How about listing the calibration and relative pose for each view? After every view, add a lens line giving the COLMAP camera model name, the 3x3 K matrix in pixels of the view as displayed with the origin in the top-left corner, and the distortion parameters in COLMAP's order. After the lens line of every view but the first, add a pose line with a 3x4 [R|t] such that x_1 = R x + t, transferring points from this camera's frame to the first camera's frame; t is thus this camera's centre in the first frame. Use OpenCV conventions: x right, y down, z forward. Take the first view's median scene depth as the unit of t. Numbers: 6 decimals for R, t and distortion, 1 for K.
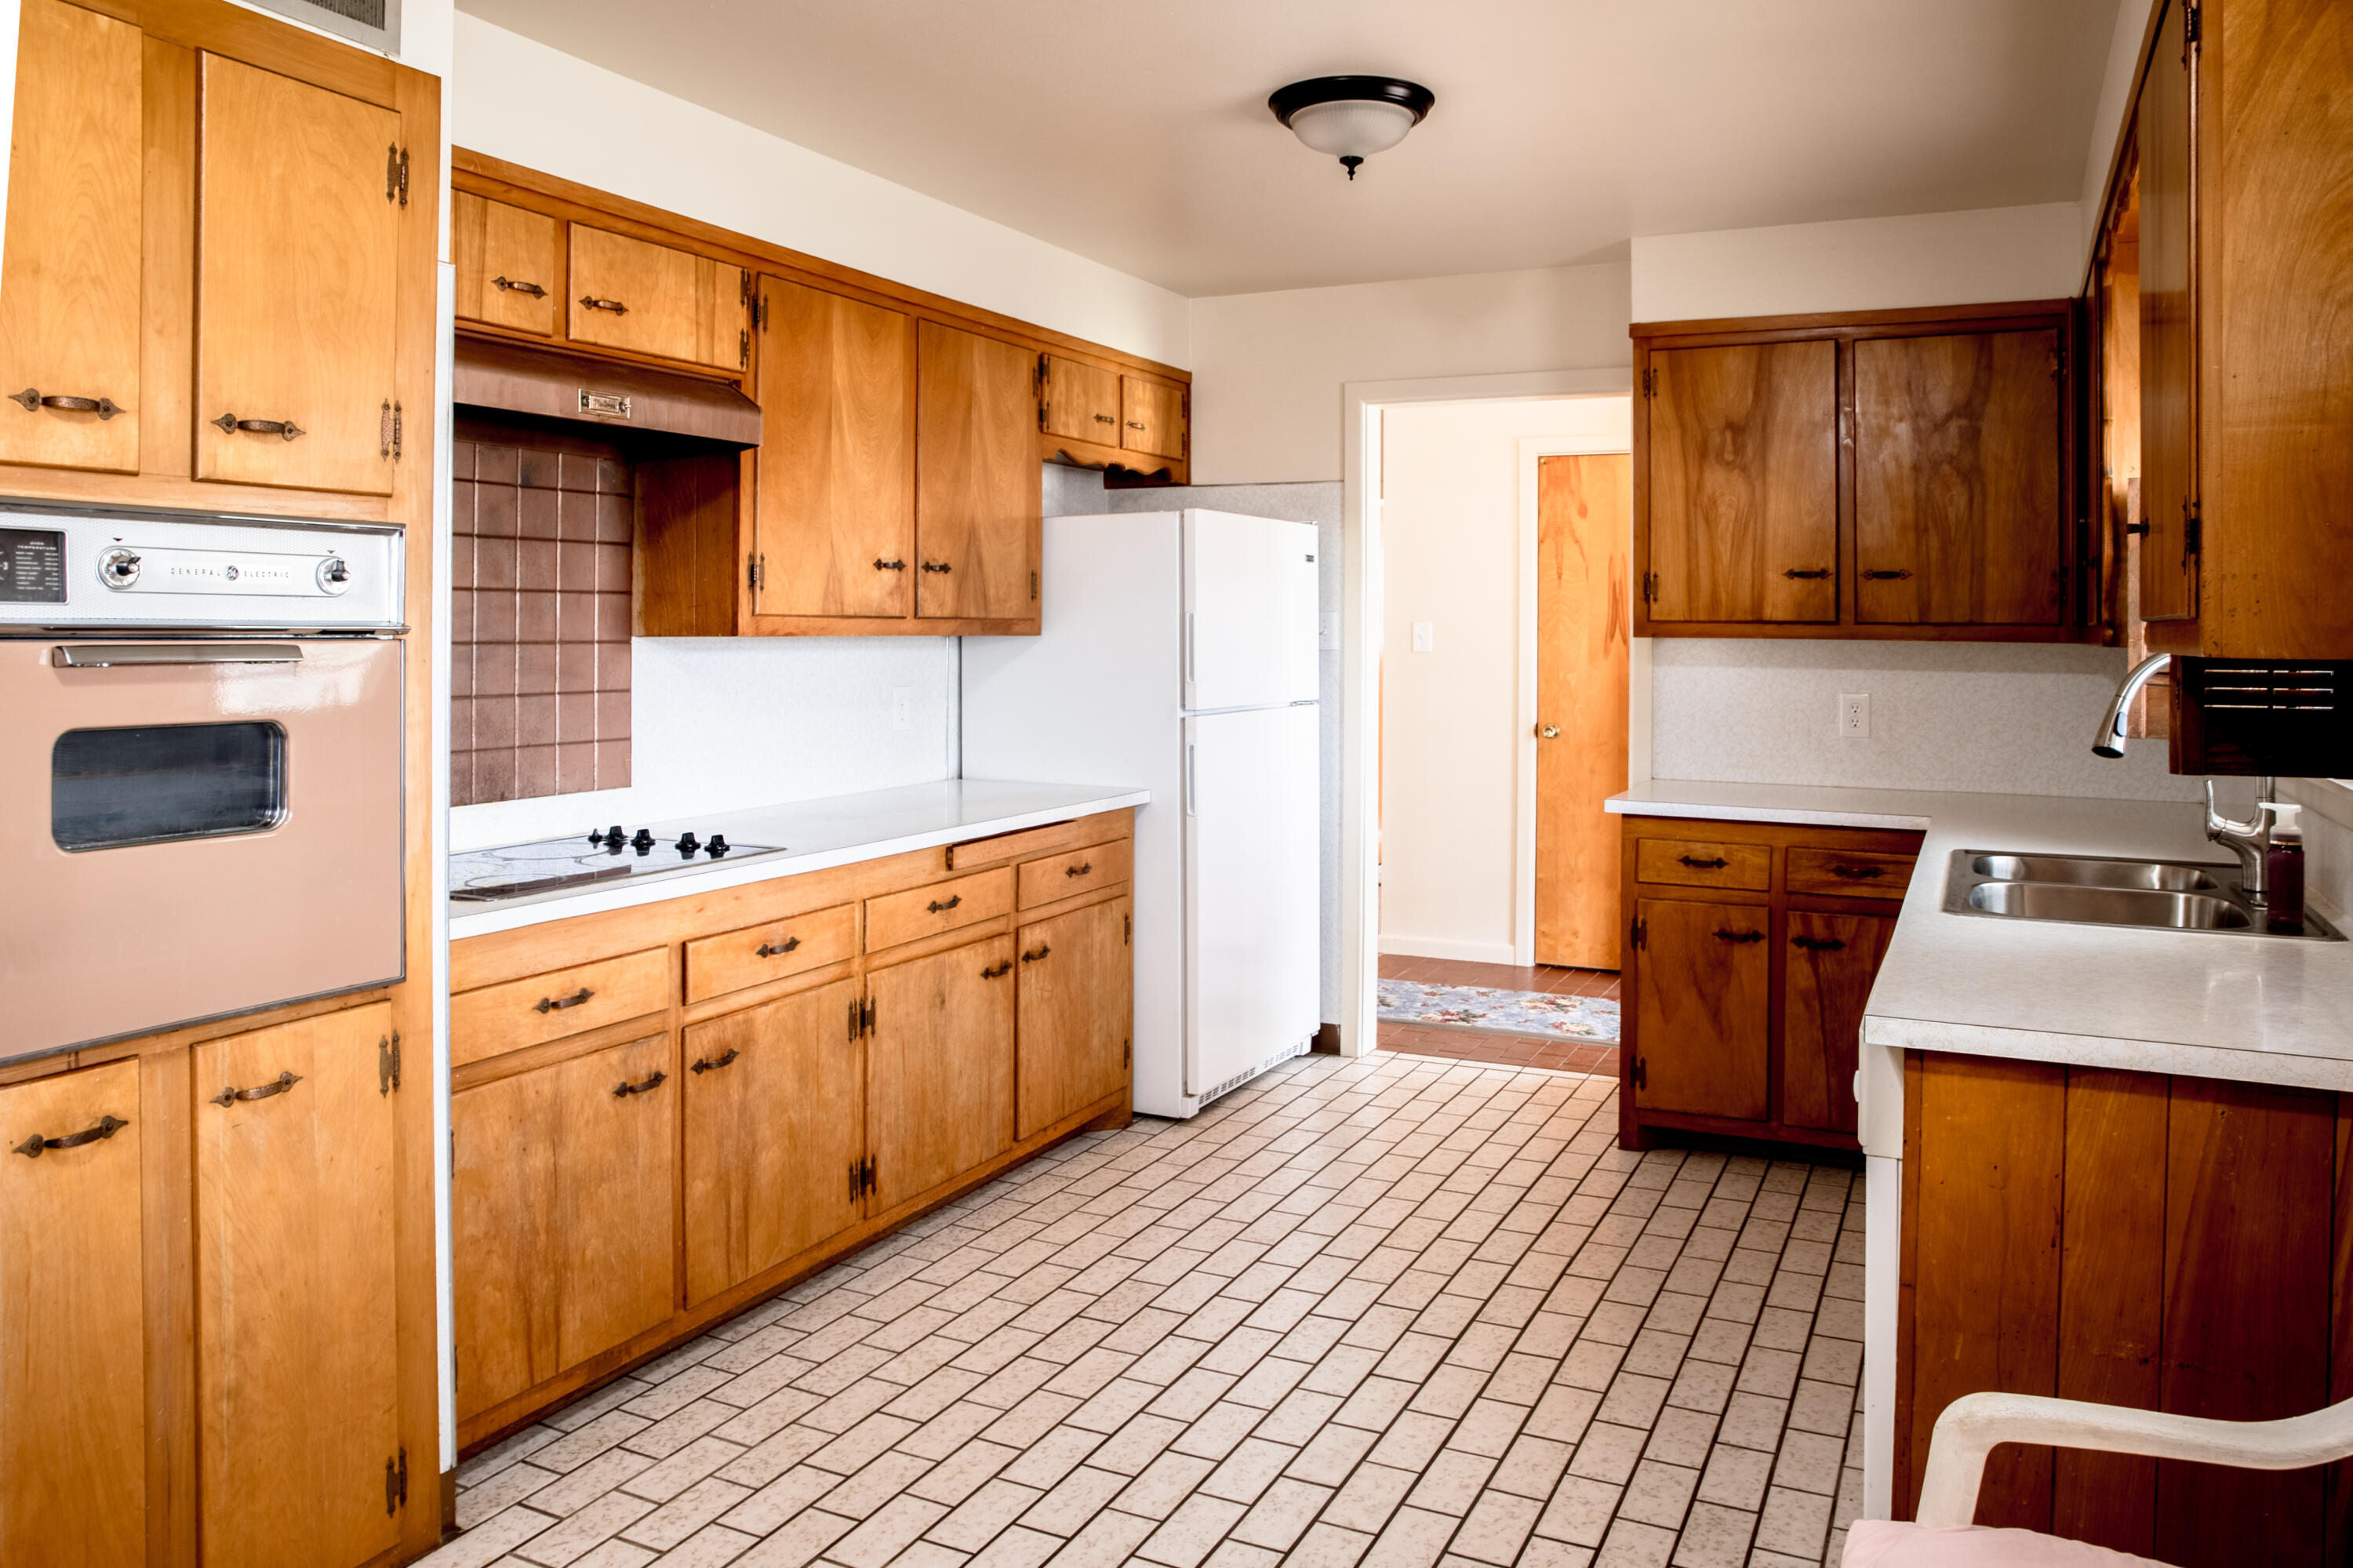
lens RADIAL K [[1715.2, 0, 1177.5], [0, 1715.2, 621.1], [0, 0, 1]] dist [-0.047514, 0.002175]
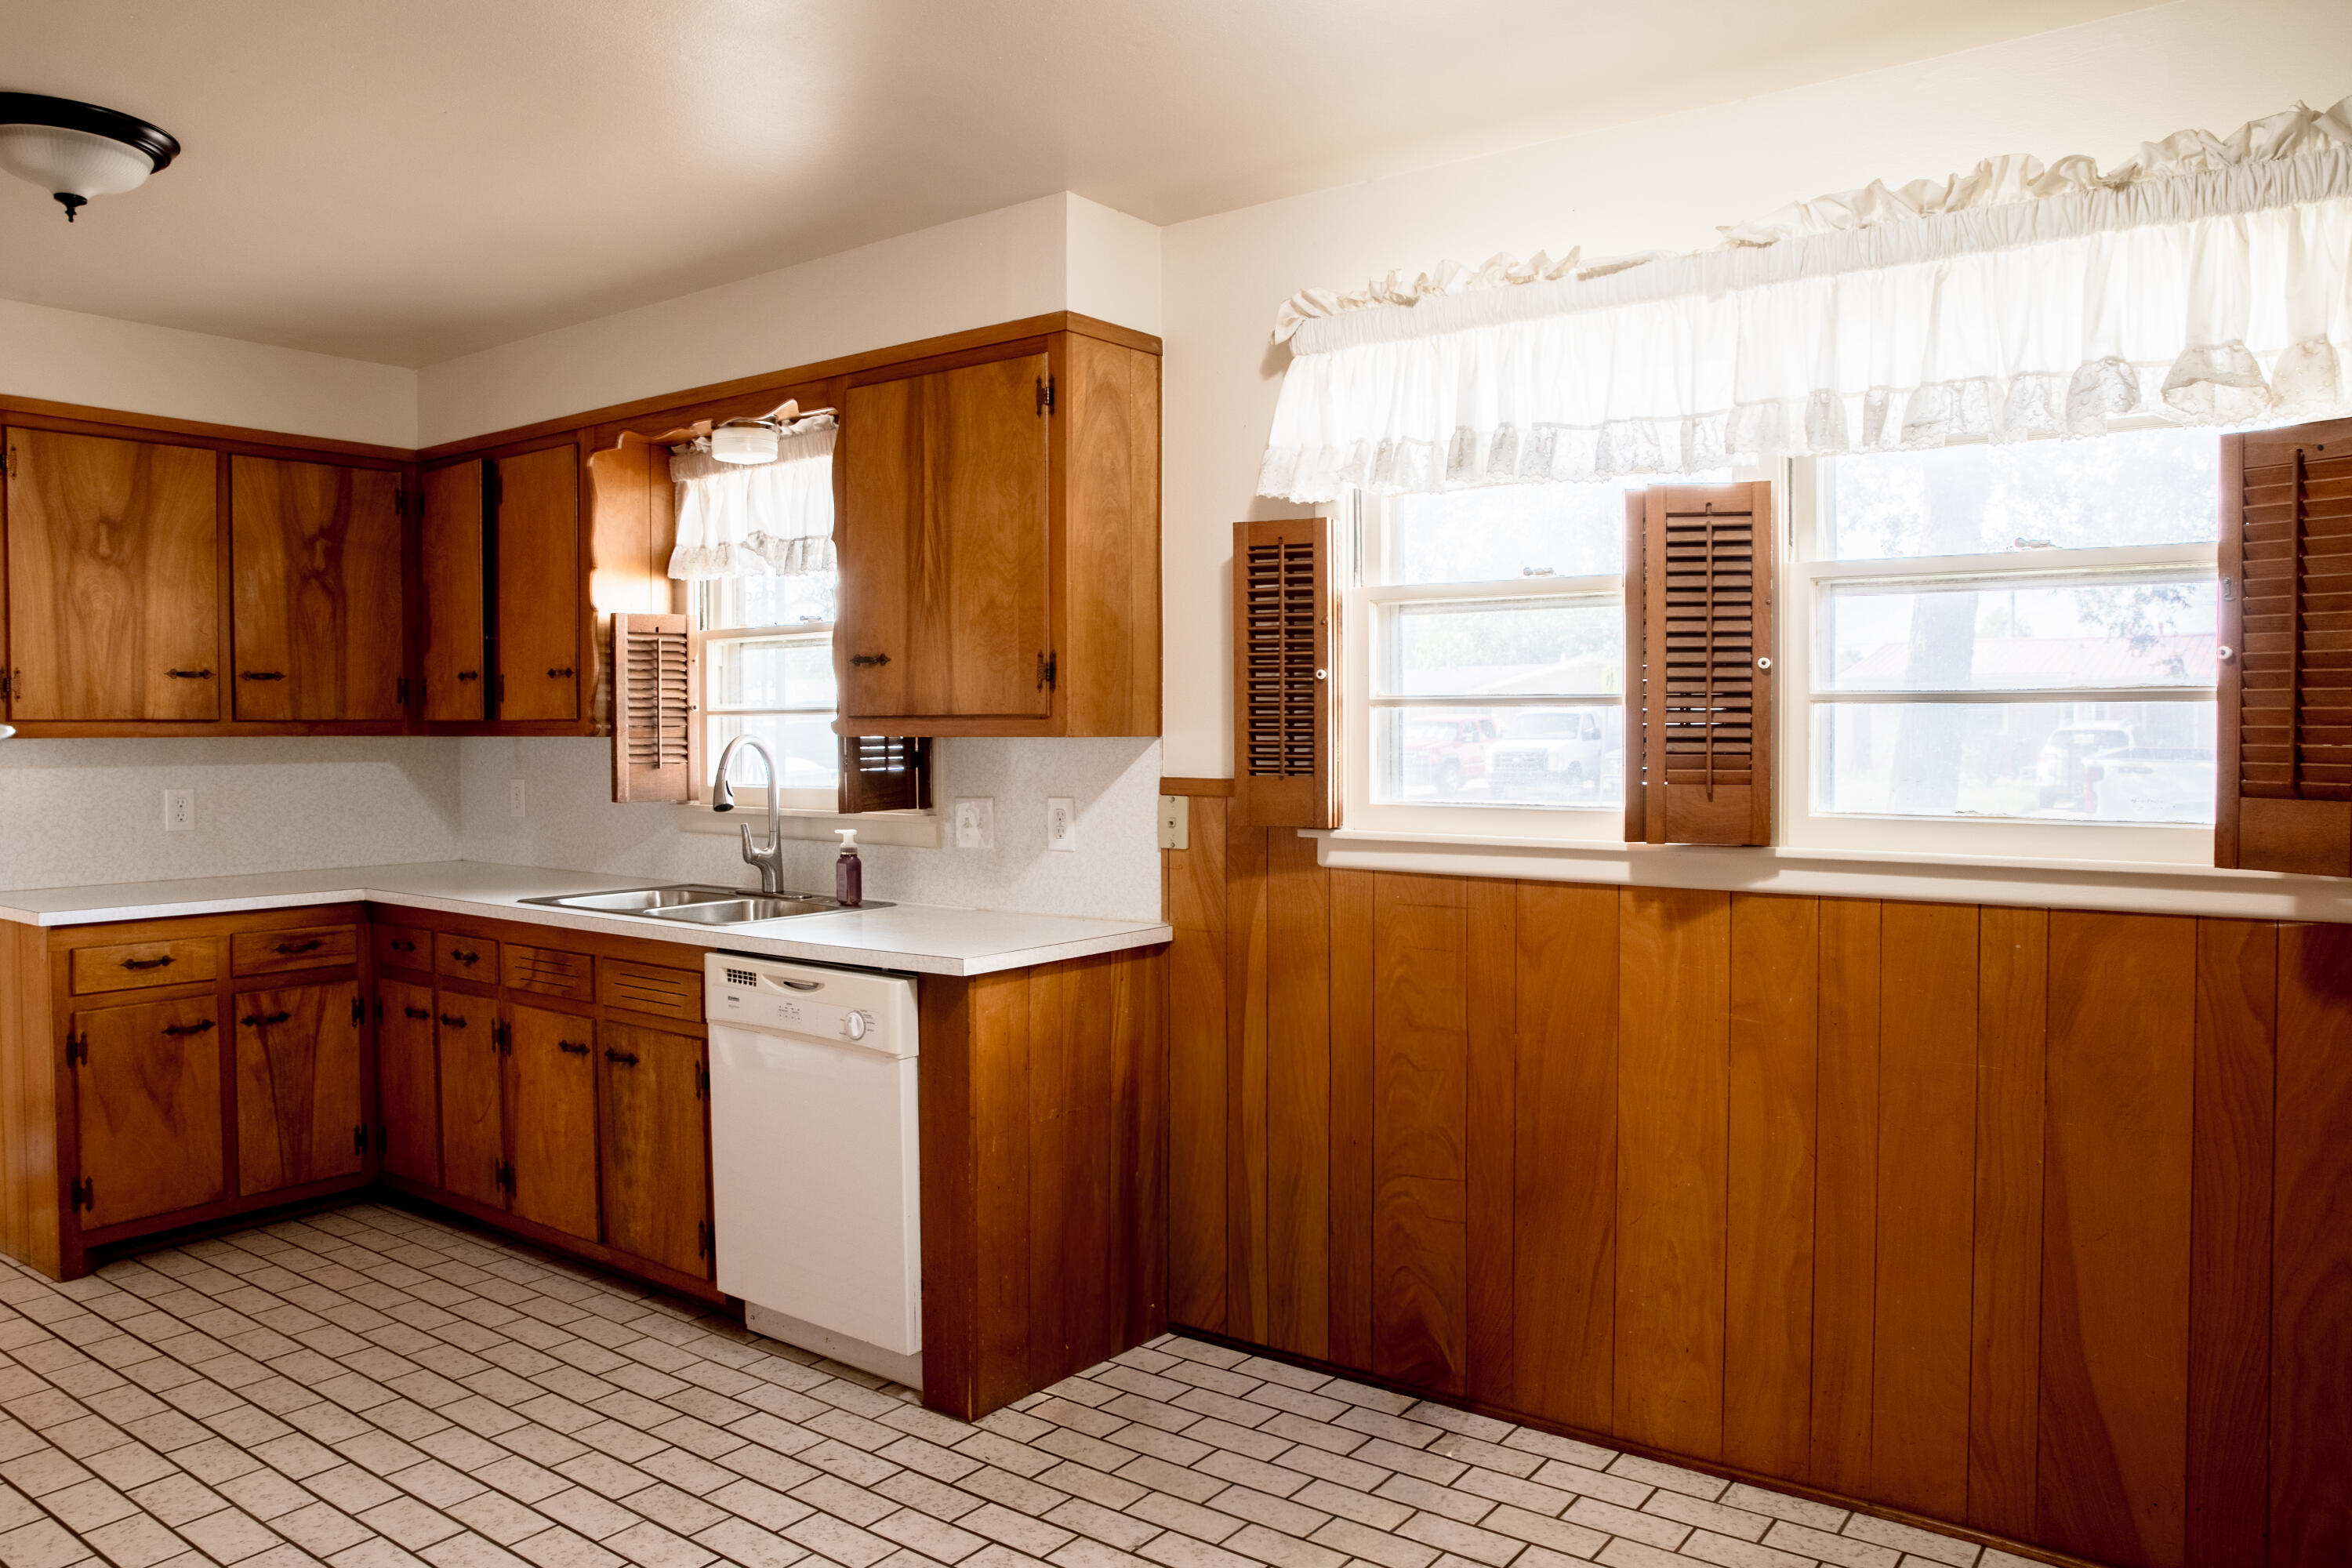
lens RADIAL K [[1657.5, 0, 1176.0], [0, 1657.5, 784.0], [0, 0, 1]] dist [-0.000701, 0.000059]
pose [[0.209134, -0.045378, 0.976834, -0.501681], [0.004172, 0.998955, 0.045513, -0.004250], [-0.977878, -0.005443, 0.209105, 0.210499]]
